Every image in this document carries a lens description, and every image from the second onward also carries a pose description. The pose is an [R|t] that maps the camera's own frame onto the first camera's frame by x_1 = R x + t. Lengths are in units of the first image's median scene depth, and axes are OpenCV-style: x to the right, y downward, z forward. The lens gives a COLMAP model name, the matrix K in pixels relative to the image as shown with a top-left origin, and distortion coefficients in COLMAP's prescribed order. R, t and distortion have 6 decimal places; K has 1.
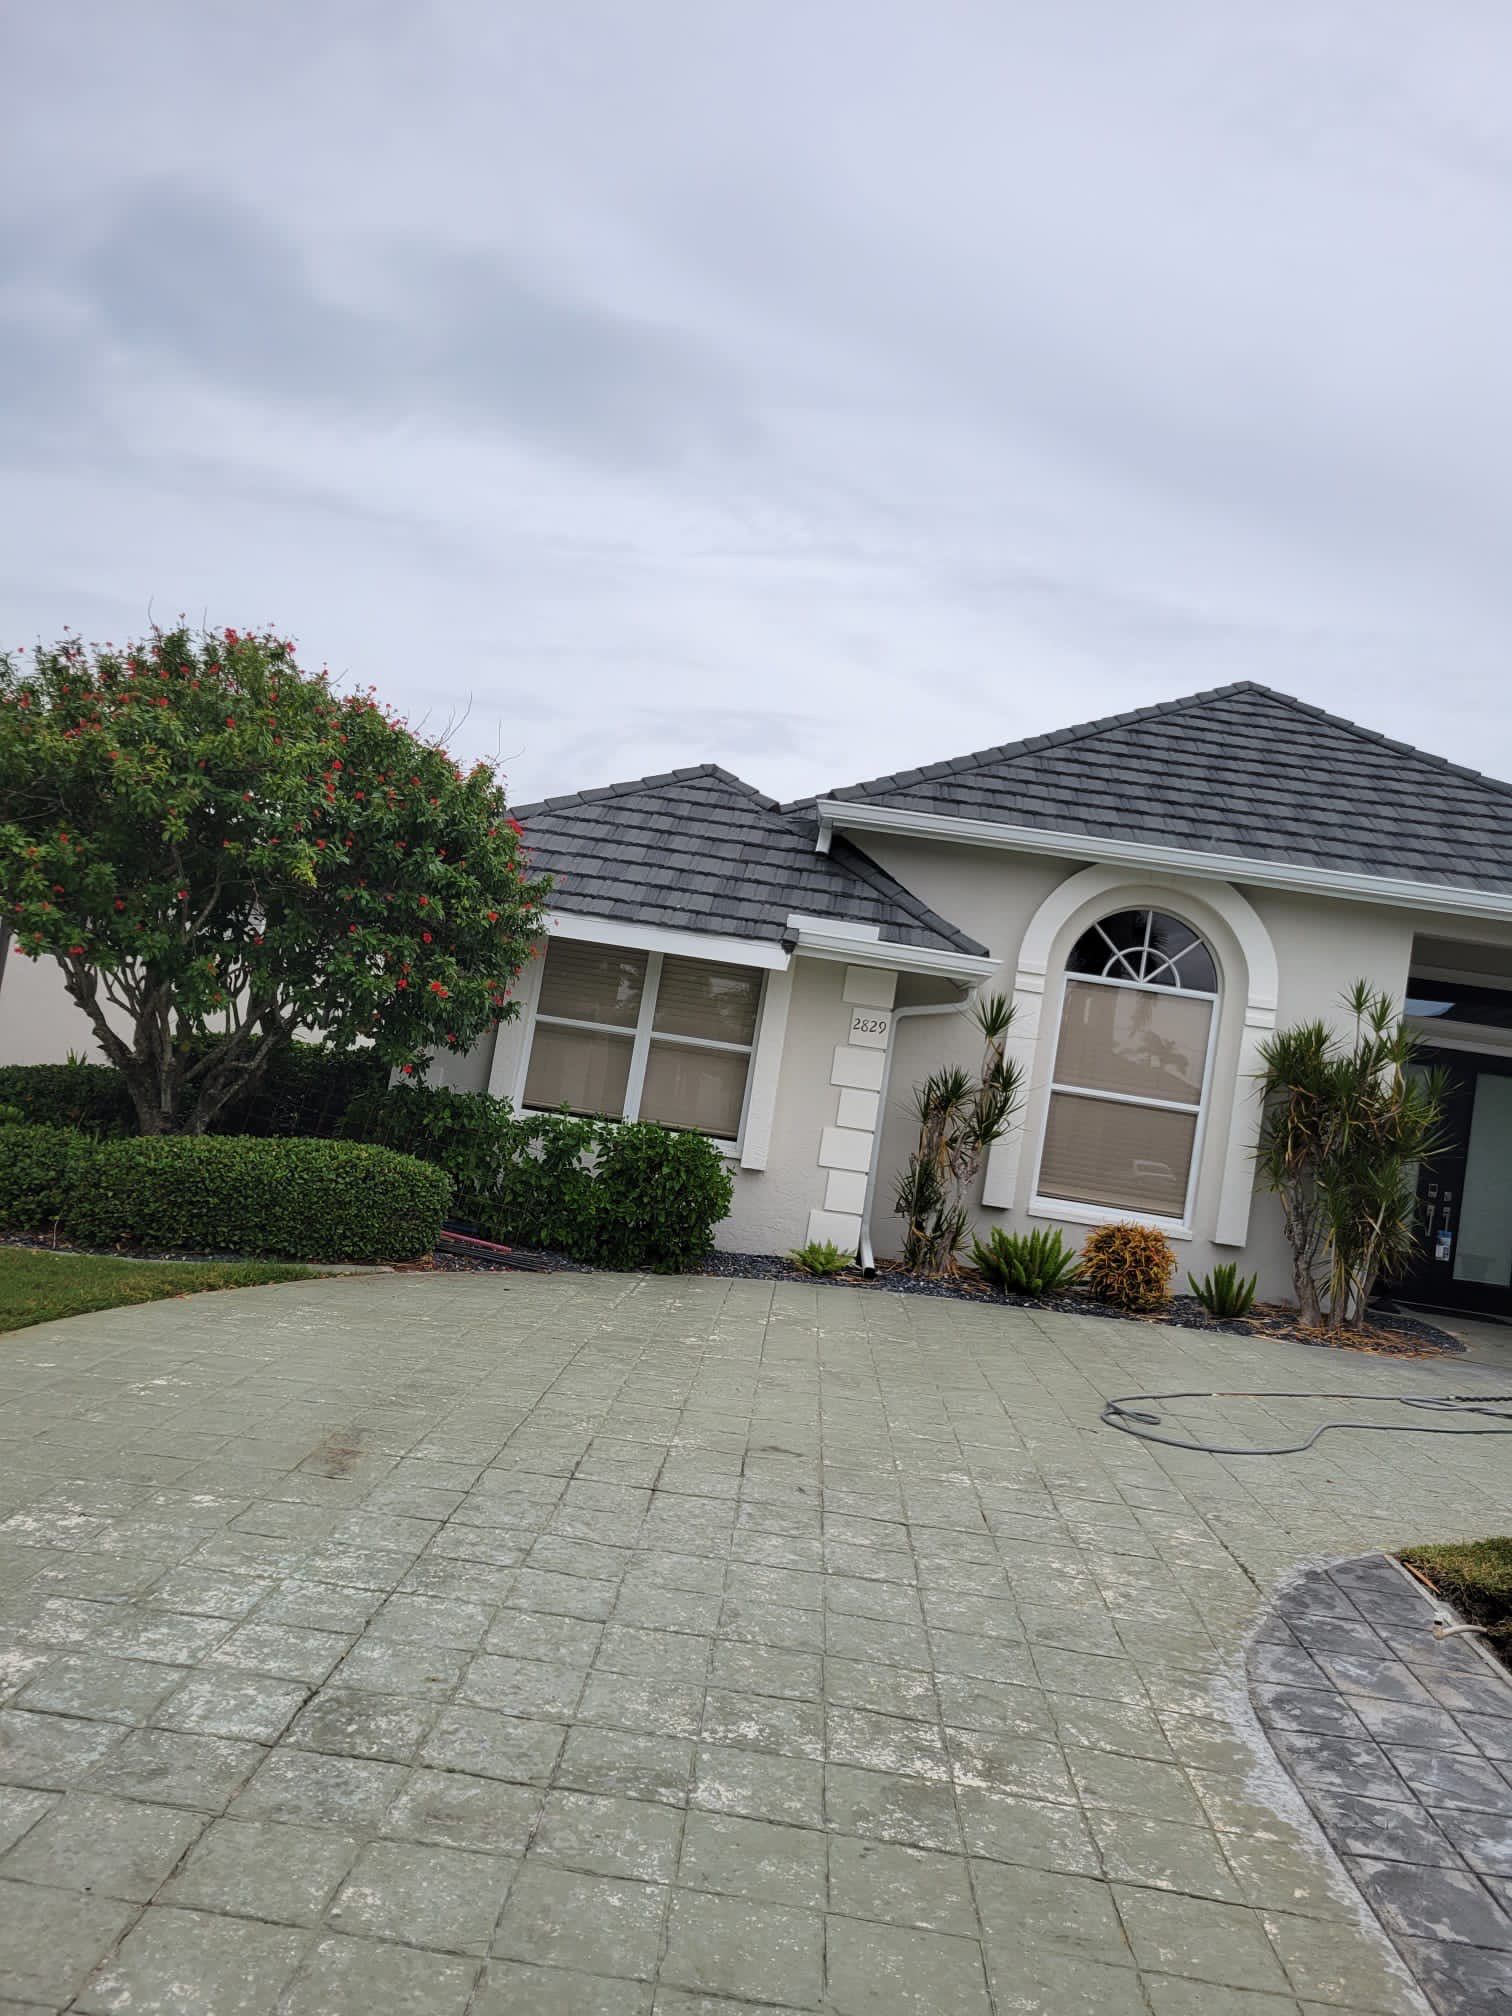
lens RADIAL K [[1514.1, 0, 749.5], [0, 1514.1, 1010.0], [0, 0, 1]] dist [0.047780, -0.030920]
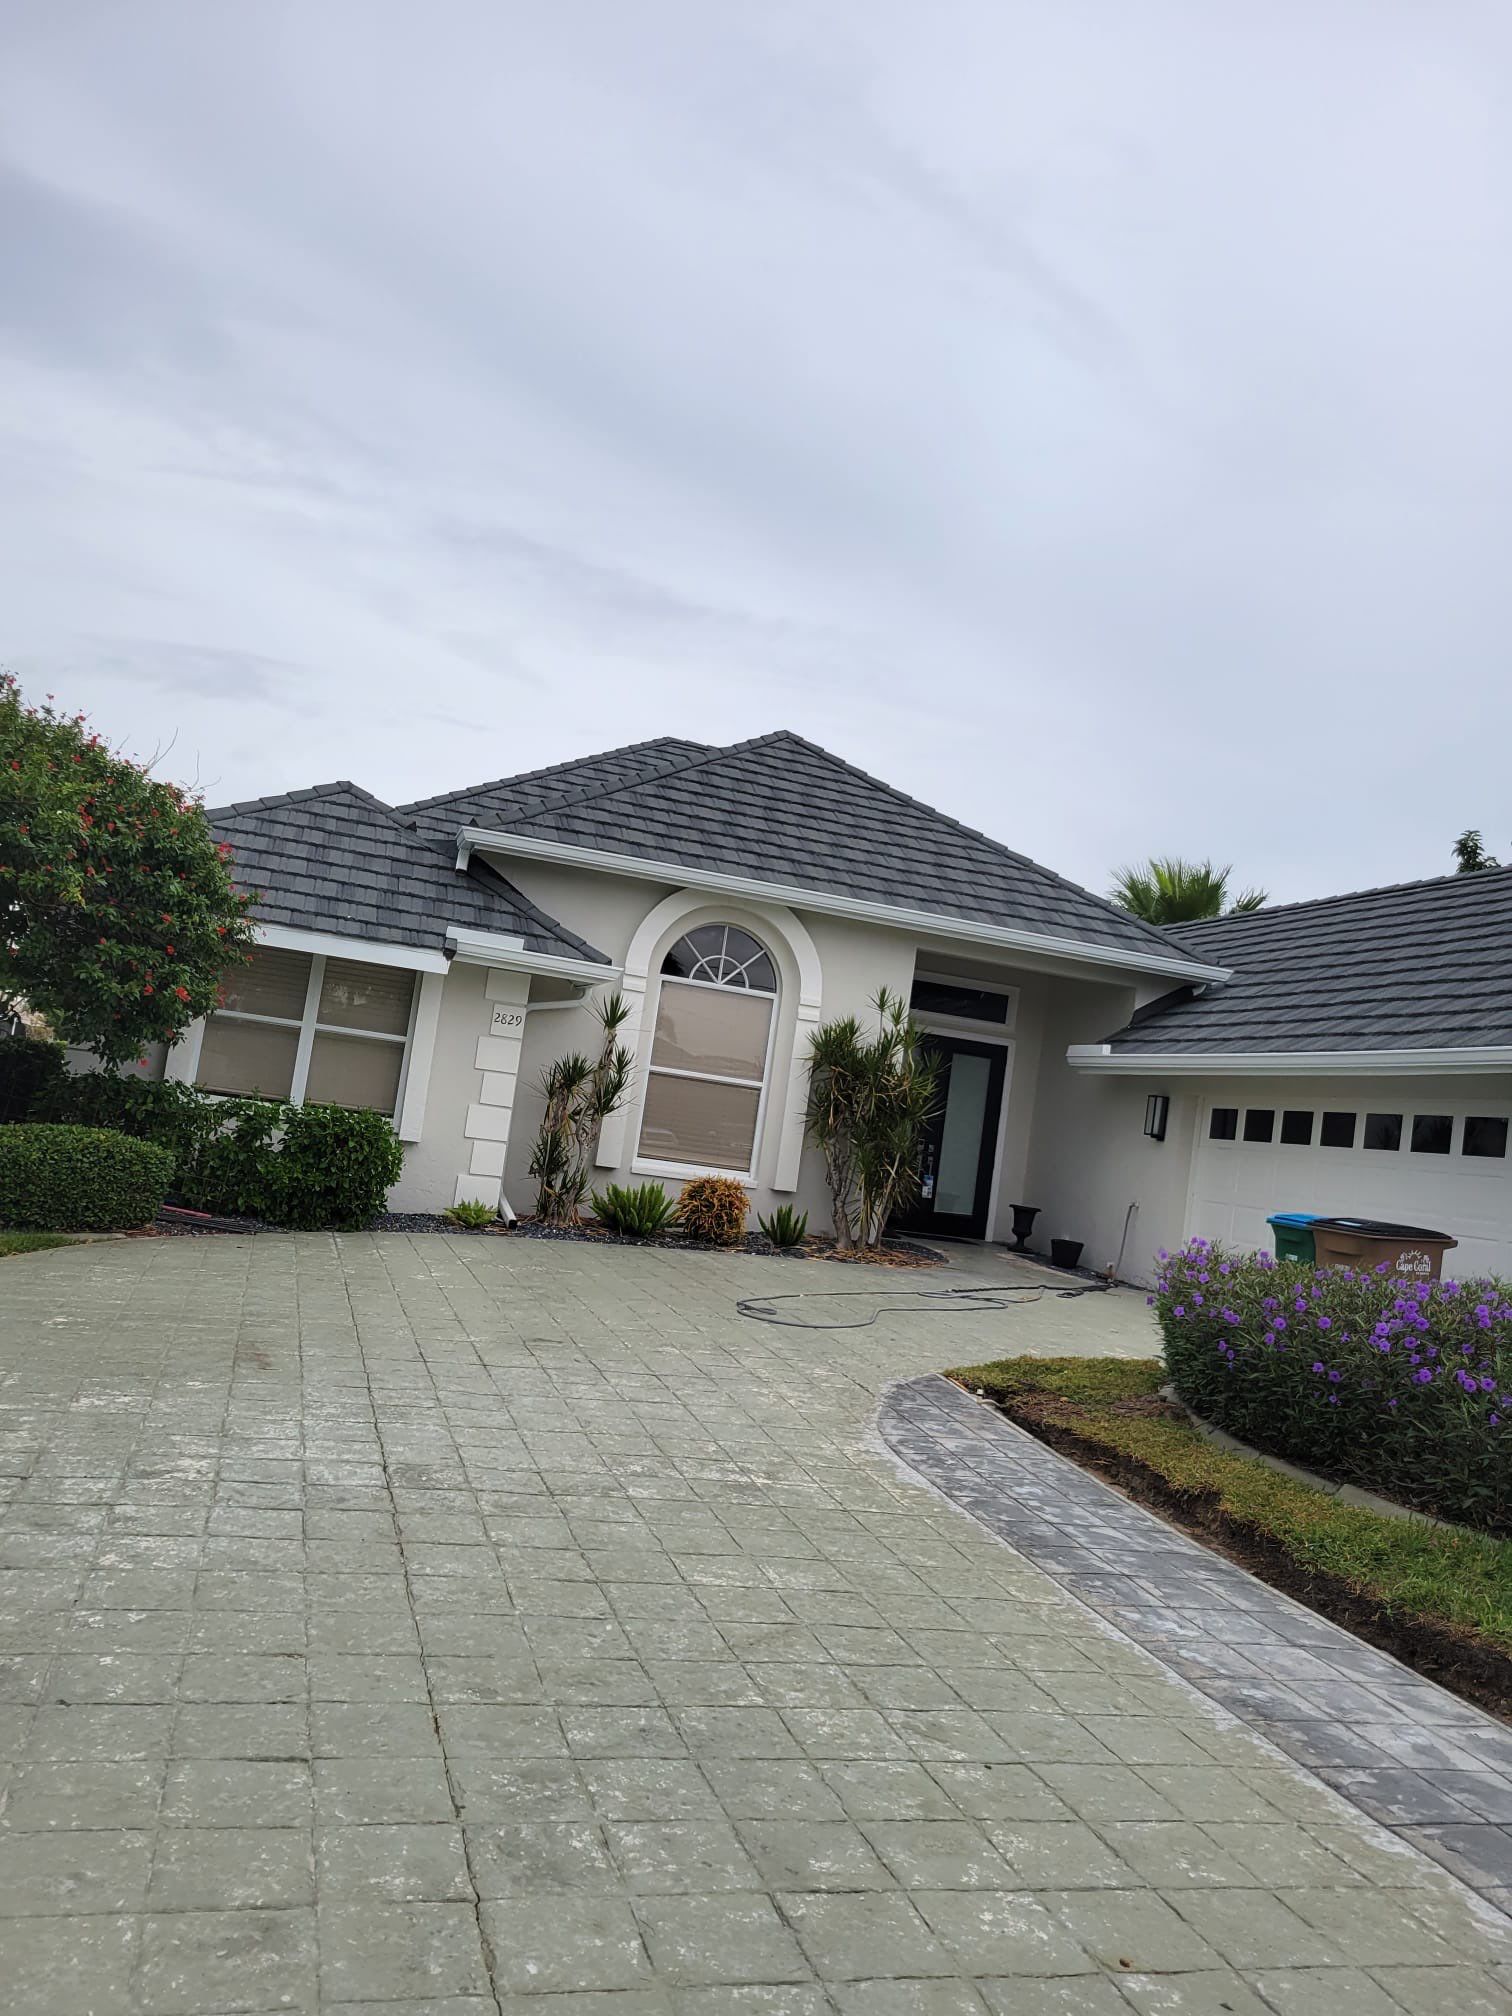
lens RADIAL K [[1515.7, 0, 751.2], [0, 1515.7, 1020.9], [0, 0, 1]] dist [0.064790, -0.140495]
pose [[0.943937, 0.002078, 0.330120, -0.135823], [-0.011717, 0.999561, 0.027212, -0.023282], [-0.329918, -0.029554, 0.943547, -0.194270]]
